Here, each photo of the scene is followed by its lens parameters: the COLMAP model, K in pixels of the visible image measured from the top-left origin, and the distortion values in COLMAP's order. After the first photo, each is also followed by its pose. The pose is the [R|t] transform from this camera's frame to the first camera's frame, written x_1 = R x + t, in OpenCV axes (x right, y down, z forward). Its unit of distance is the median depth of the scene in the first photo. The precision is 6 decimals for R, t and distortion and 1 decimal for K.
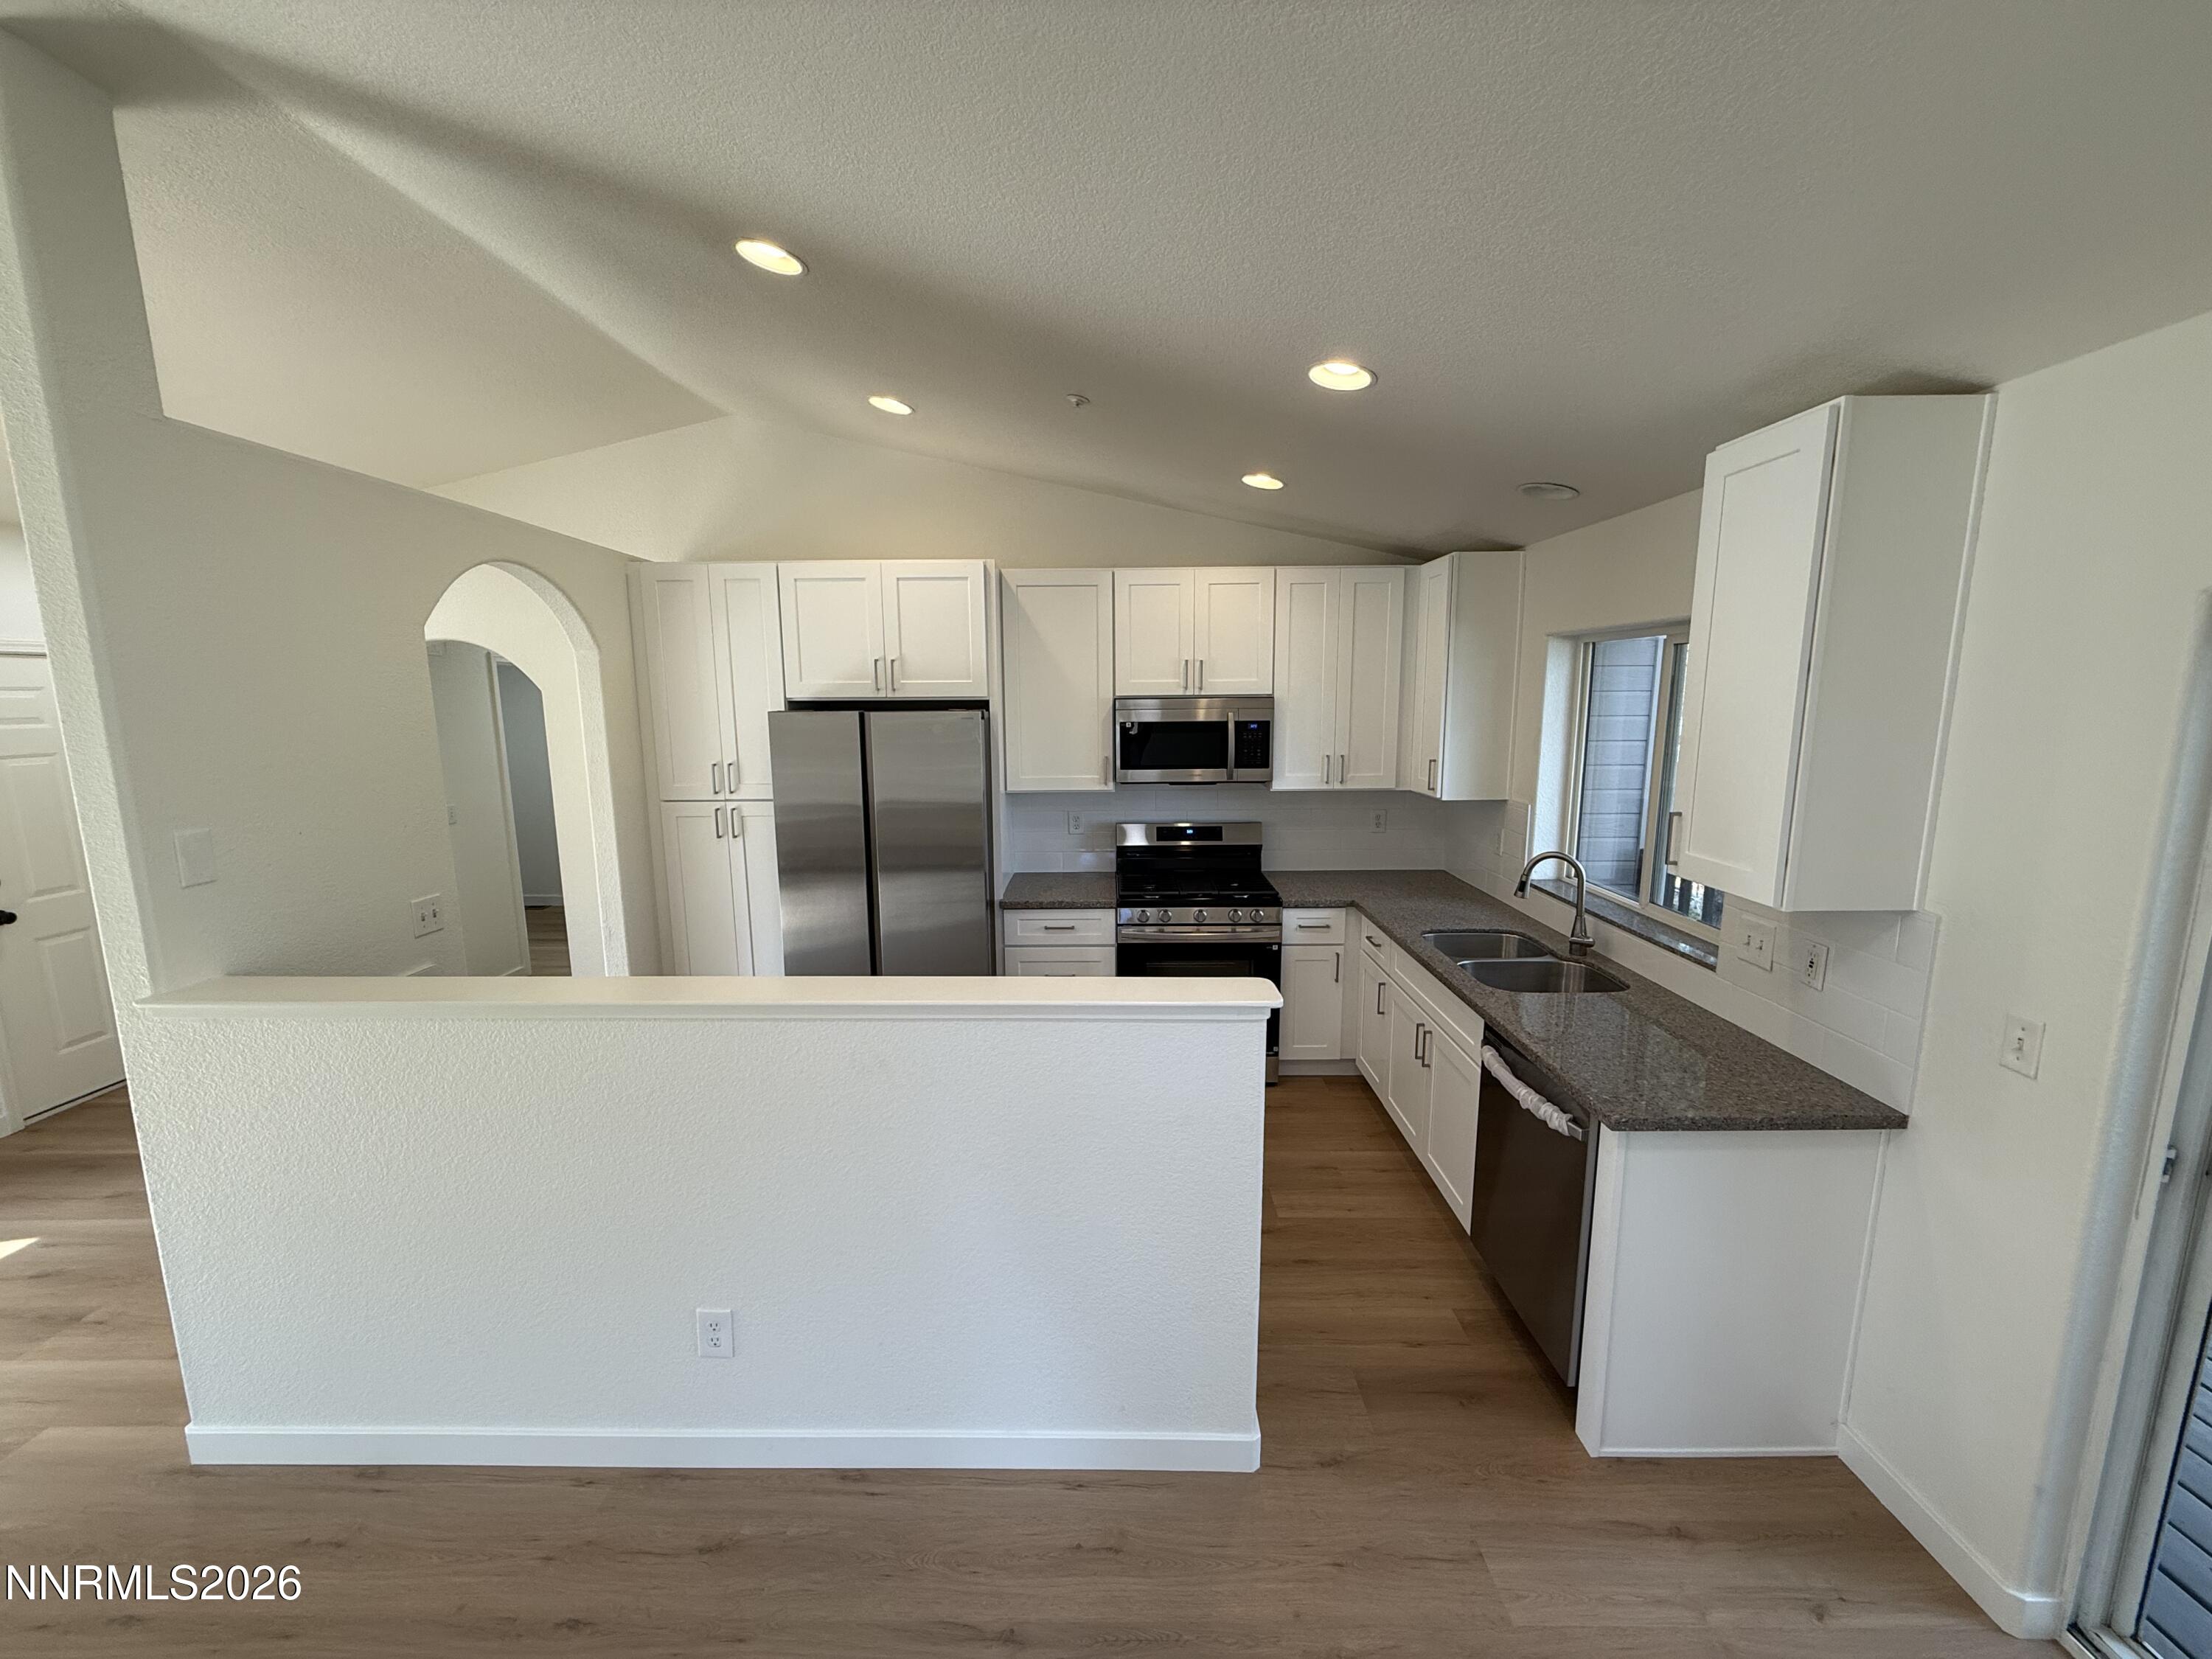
lens RADIAL K [[875.9, 0, 1101.7], [0, 875.9, 830.3], [0, 0, 1]] dist [-0.000686, 0.000172]
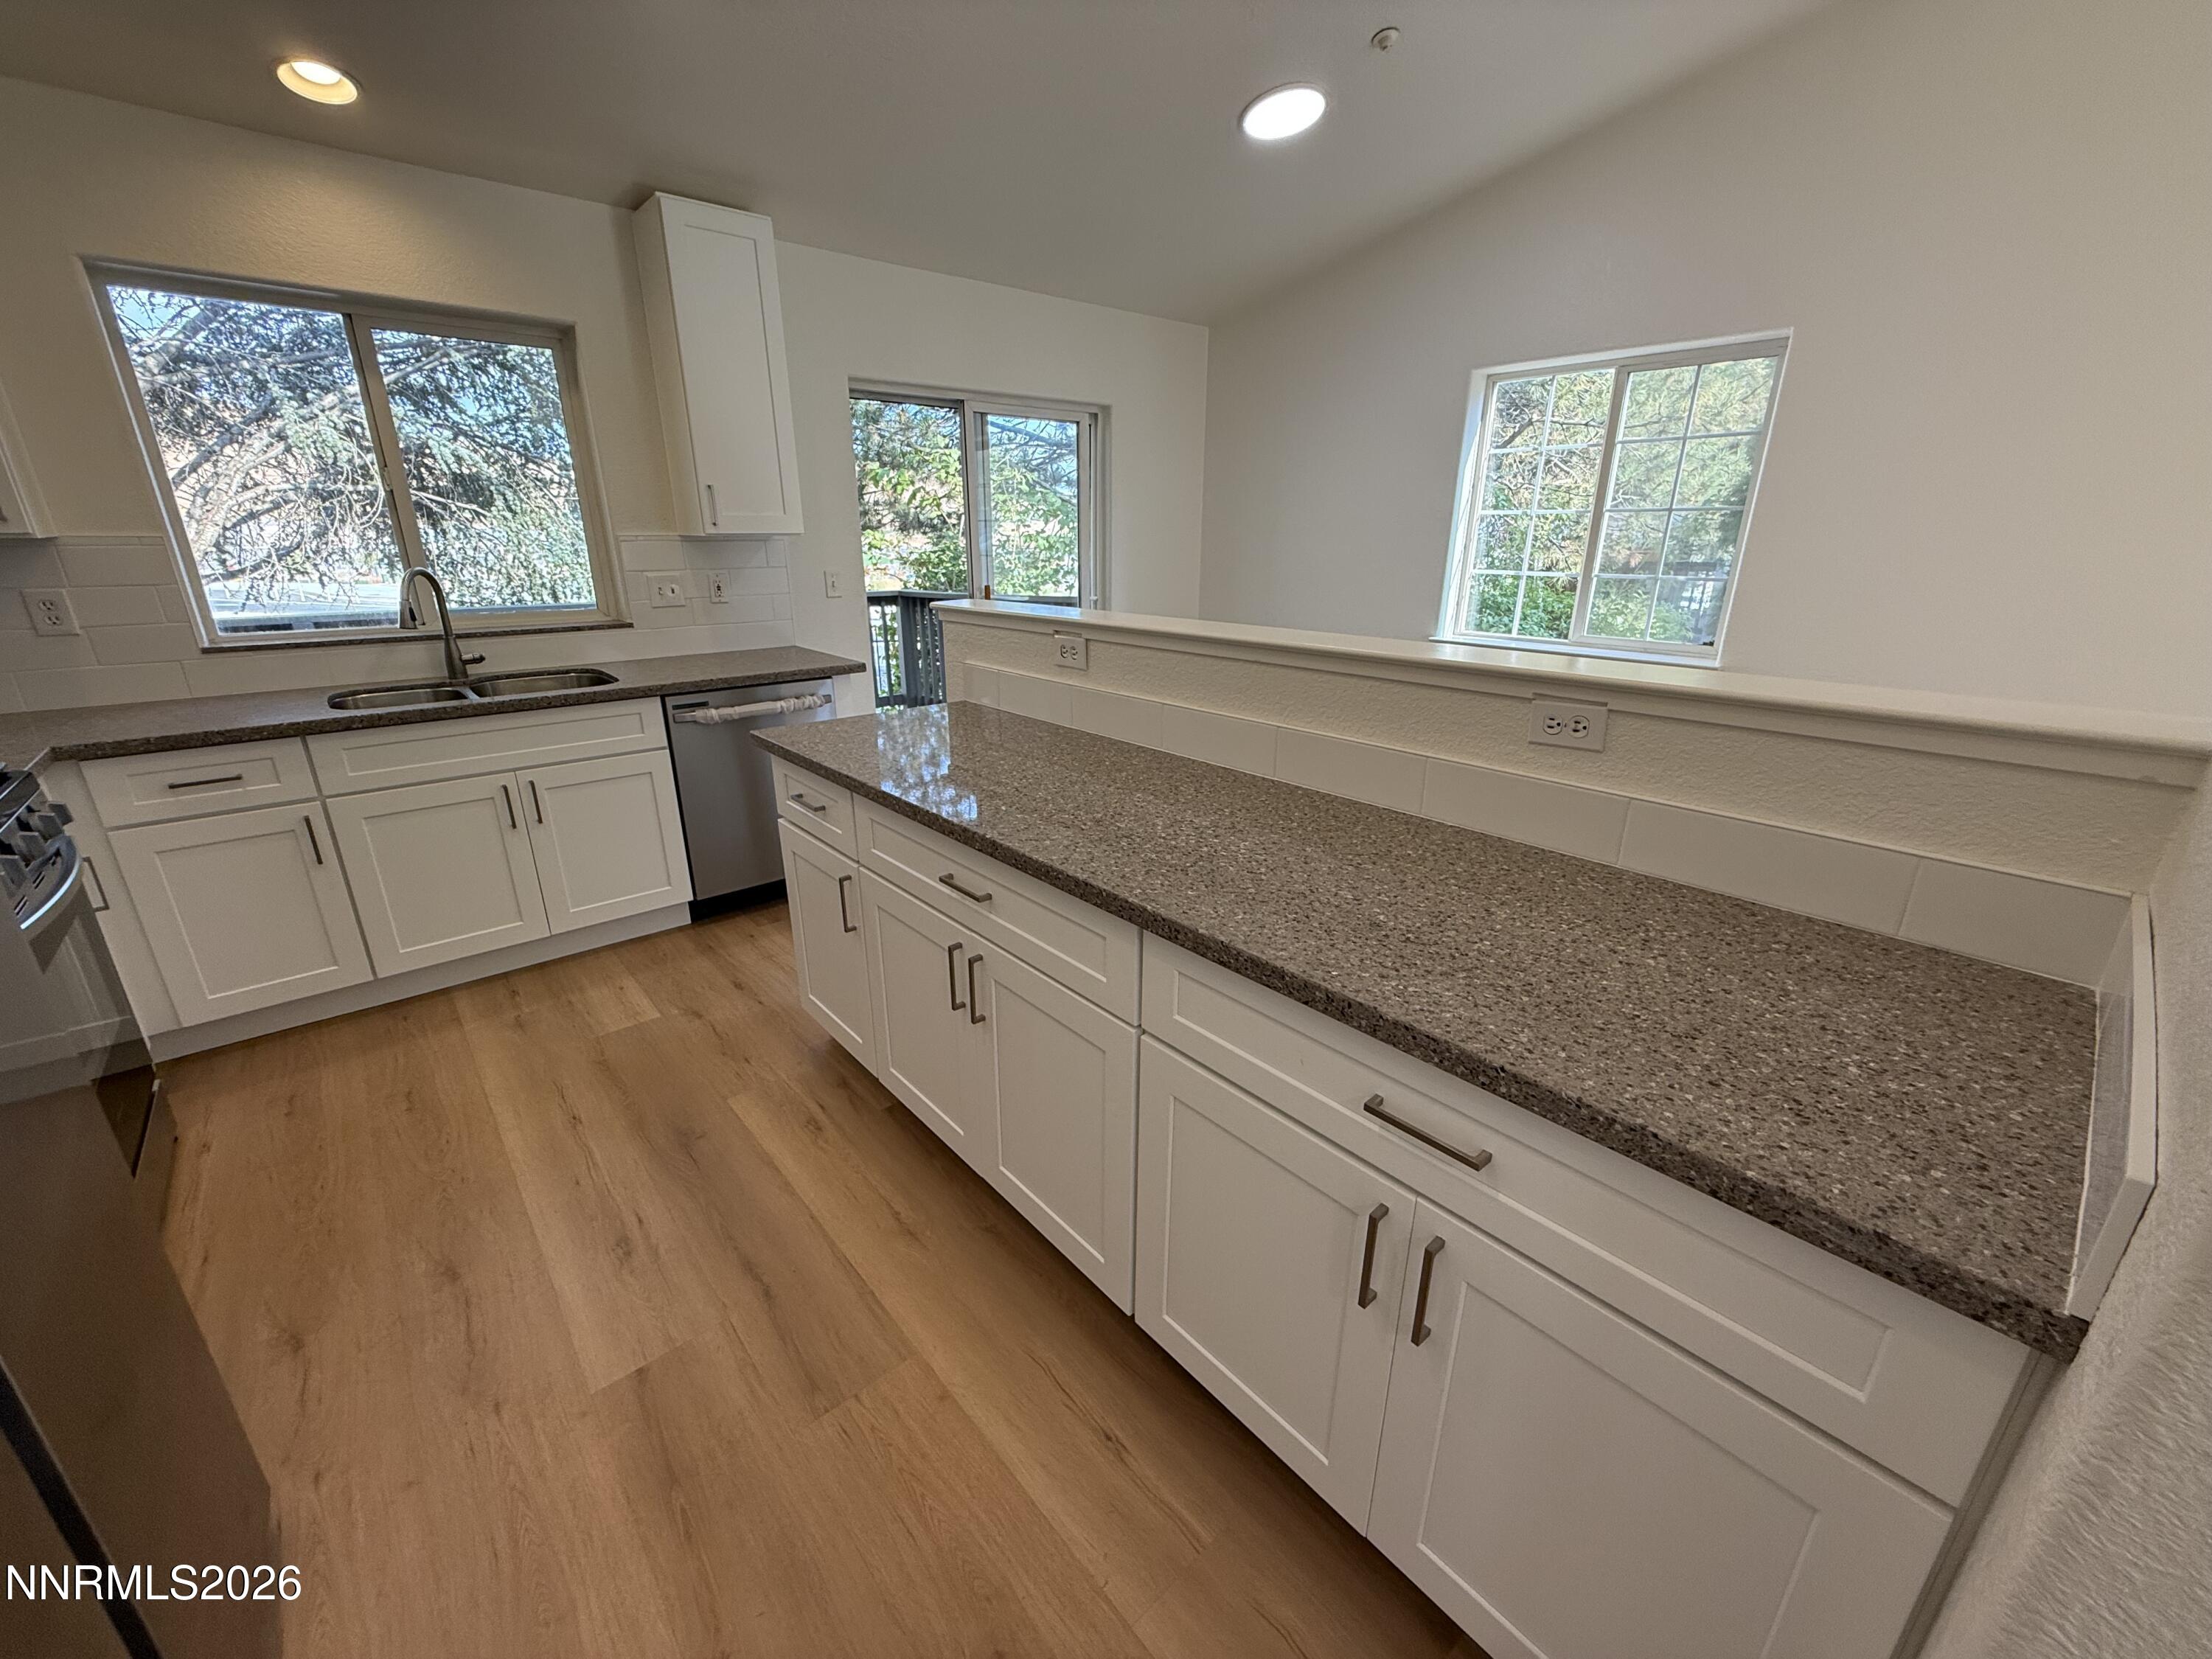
lens RADIAL K [[875.9, 0, 1100.7], [0, 875.9, 831.9], [0, 0, 1]] dist [-0.000686, 0.000172]
pose [[-0.663609, -0.239840, 0.708590, -0.507584], [0.119399, 0.901112, 0.416823, -0.017247], [-0.738490, 0.361212, -0.569349, 0.875792]]
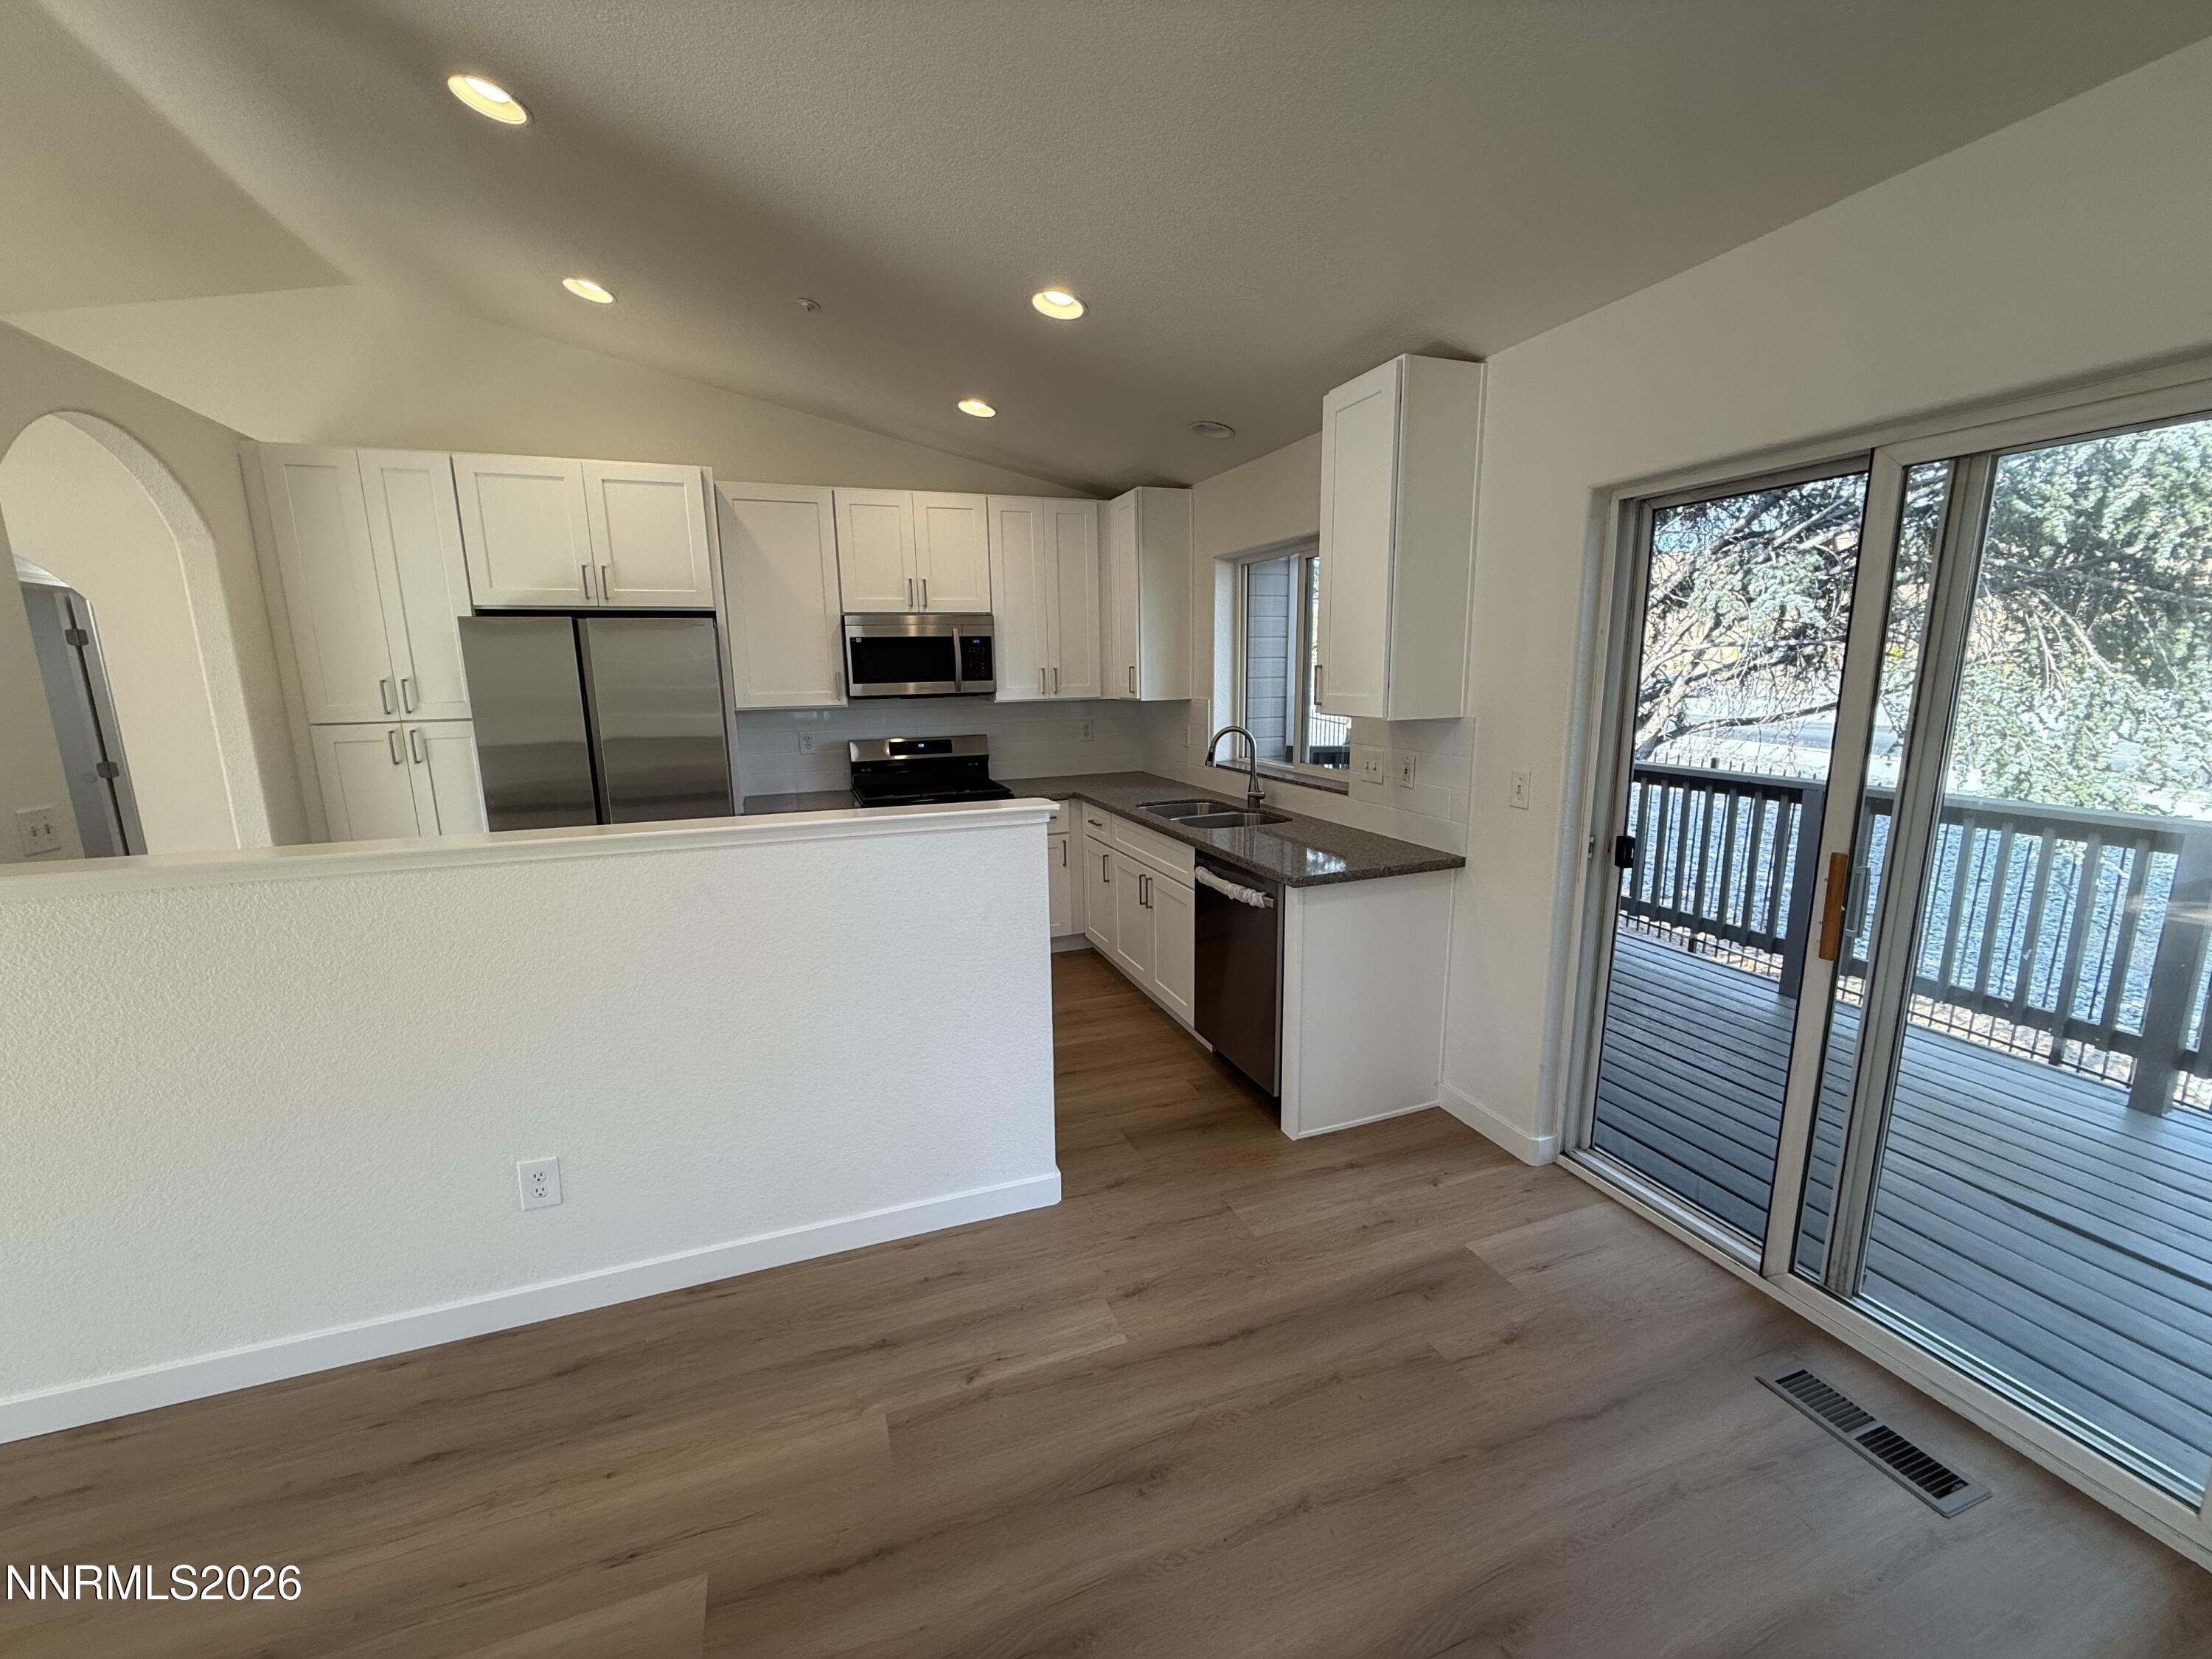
lens RADIAL K [[875.9, 0, 1101.9], [0, 875.9, 831.0], [0, 0, 1]] dist [-0.000686, 0.000172]
pose [[0.934534, -0.074291, 0.348032, -0.083271], [0.065631, 0.997172, 0.036625, 0.092626], [-0.349769, -0.011386, 0.936767, -0.086915]]
